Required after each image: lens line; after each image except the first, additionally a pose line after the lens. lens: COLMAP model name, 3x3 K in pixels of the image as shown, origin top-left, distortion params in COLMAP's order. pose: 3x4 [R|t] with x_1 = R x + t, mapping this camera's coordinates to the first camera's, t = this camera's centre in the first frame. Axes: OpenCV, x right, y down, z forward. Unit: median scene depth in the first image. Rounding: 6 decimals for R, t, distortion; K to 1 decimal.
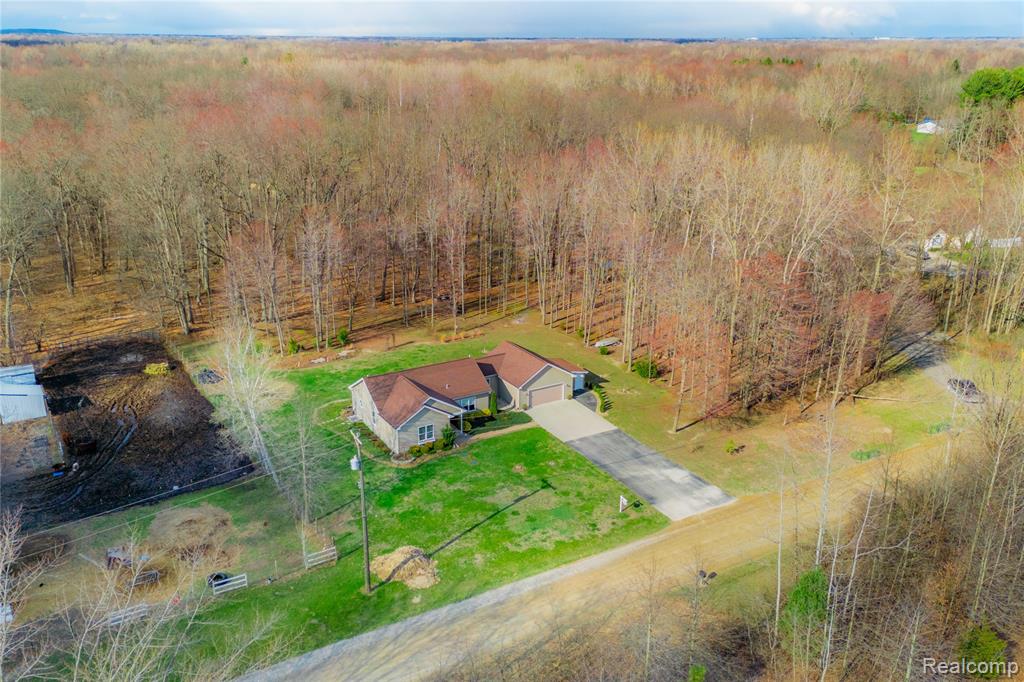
lens RADIAL K [[767.3, 0, 472.4], [0, 767.3, 342.7], [0, 0, 1]] dist [0.080945, -0.000374]
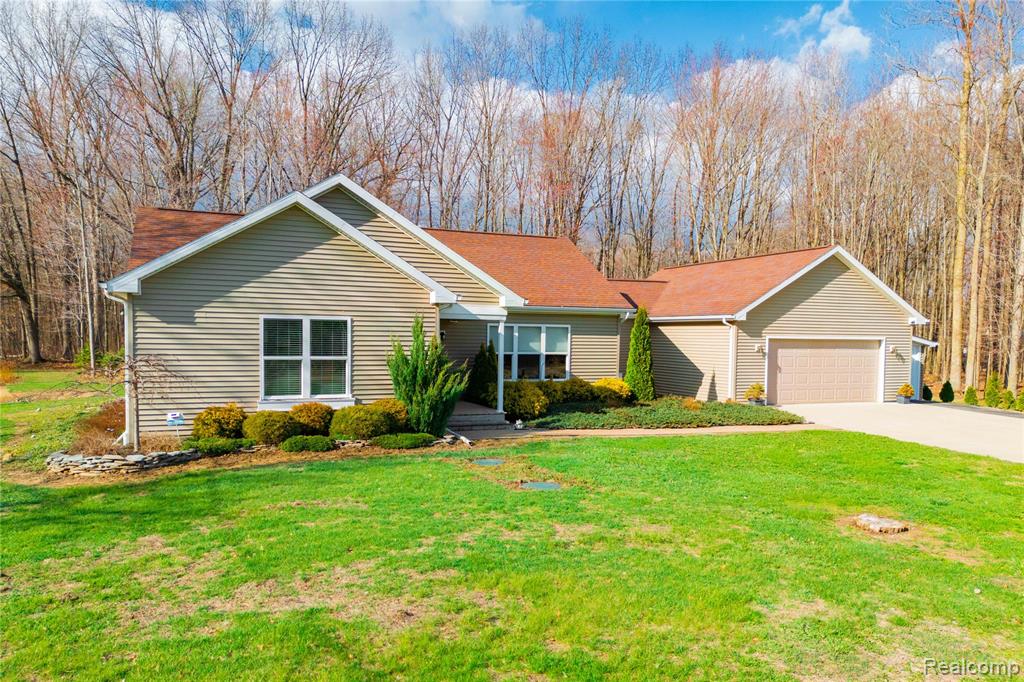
lens RADIAL K [[731.4, 0, 508.9], [0, 731.4, 371.8], [0, 0, 1]] dist [0.047037, -0.003338]
pose [[0.994193, 0.035442, -0.101608, 0.009420], [-0.061501, 0.961945, -0.266231, 0.165203], [0.088305, 0.270934, 0.958539, 0.820959]]
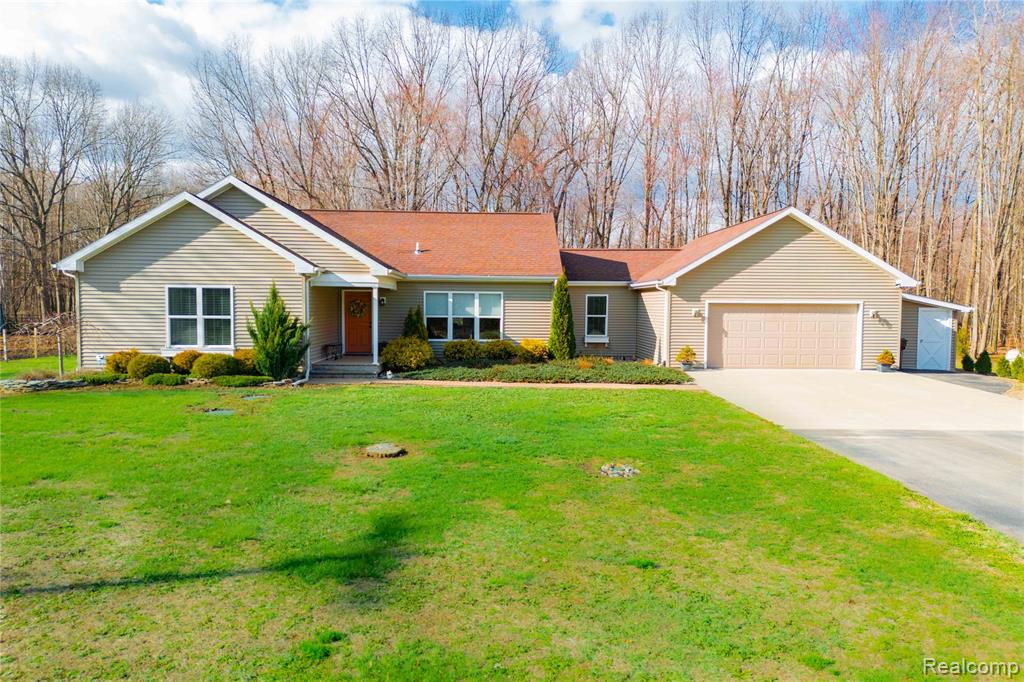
lens RADIAL K [[686.6, 0, 512.0], [0, 686.6, 341.0], [0, 0, 1]] dist [0.035777, -0.001934]
pose [[0.894061, 0.047101, -0.445463, 0.134086], [-0.164087, 0.959772, -0.227846, 0.158891], [0.416811, 0.276803, 0.865823, 0.838775]]
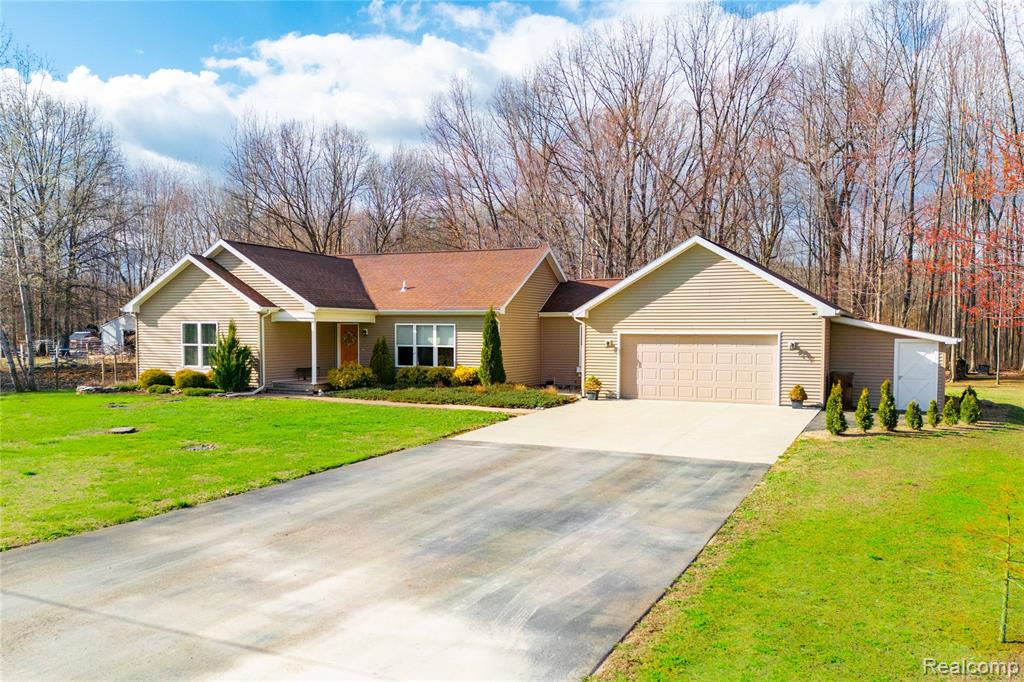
lens RADIAL K [[806.9, 0, 524.3], [0, 806.9, 372.5], [0, 0, 1]] dist [0.025764, -0.005435]
pose [[0.612070, 0.060240, -0.788506, 0.314264], [-0.267159, 0.954223, -0.134480, 0.137874], [0.744309, 0.292967, 0.600145, 0.885634]]
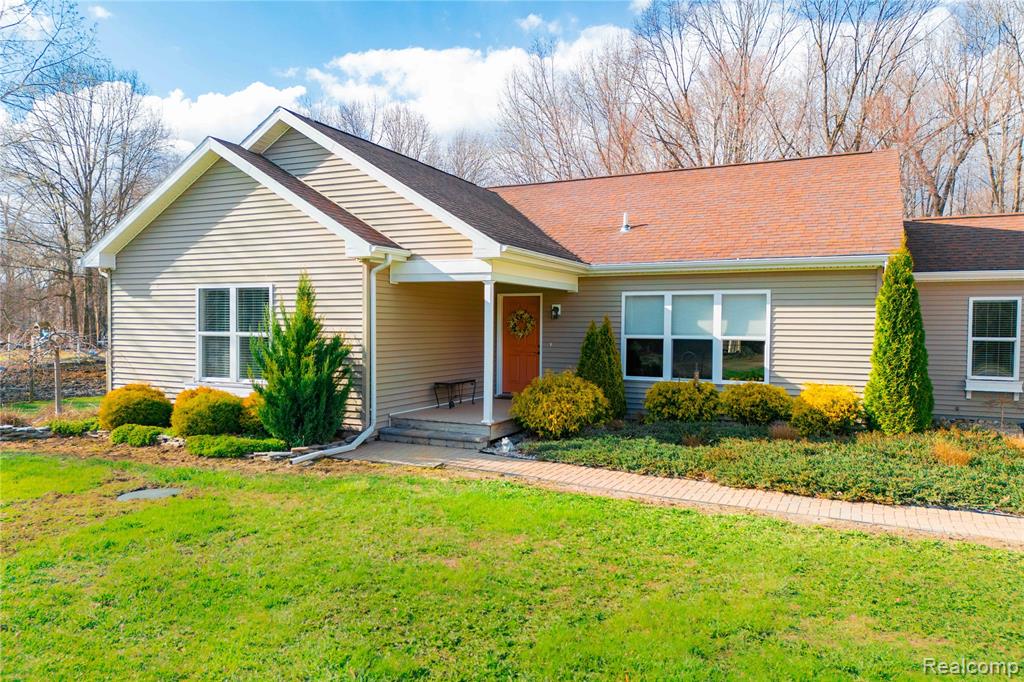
lens RADIAL K [[702.7, 0, 512.0], [0, 702.7, 341.0], [0, 0, 1]] dist [0.085238, -0.104867]
pose [[0.583293, 0.038153, -0.811365, 0.095032], [-0.275470, 0.948989, -0.153412, 0.124387], [0.764124, 0.312991, 0.564049, 0.952167]]
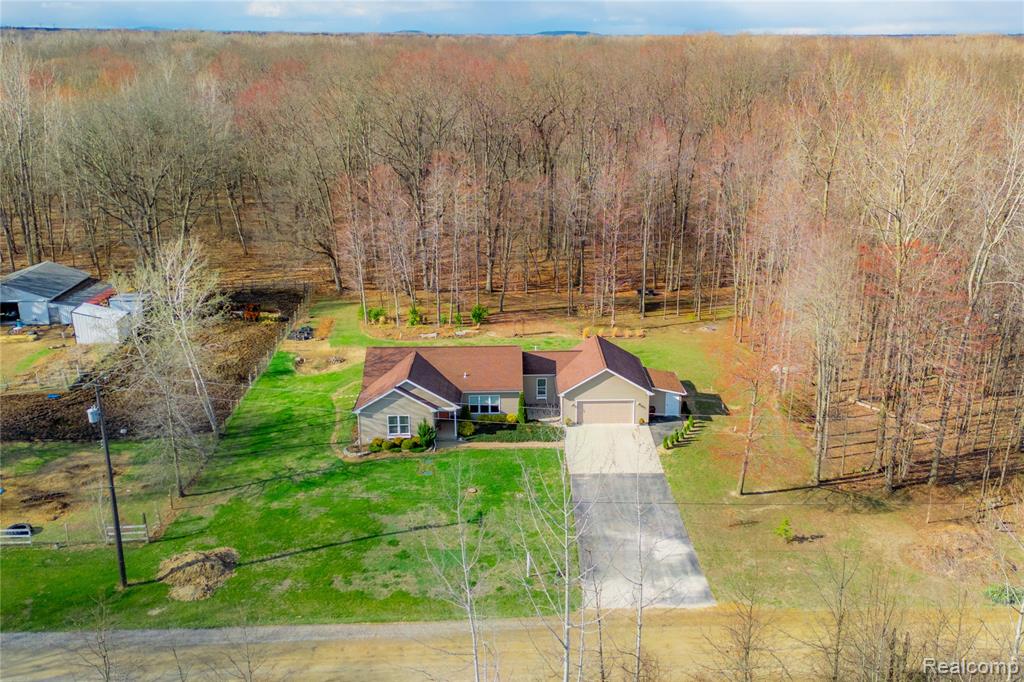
lens RADIAL K [[862.8, 0, 560.4], [0, 862.8, 338.5], [0, 0, 1]] dist [0.043061, -0.010626]
pose [[0.907627, 0.140370, -0.395613, 0.417012], [-0.153261, 0.988185, -0.000992, 0.006856], [0.390800, 0.061533, 0.918417, 0.255011]]
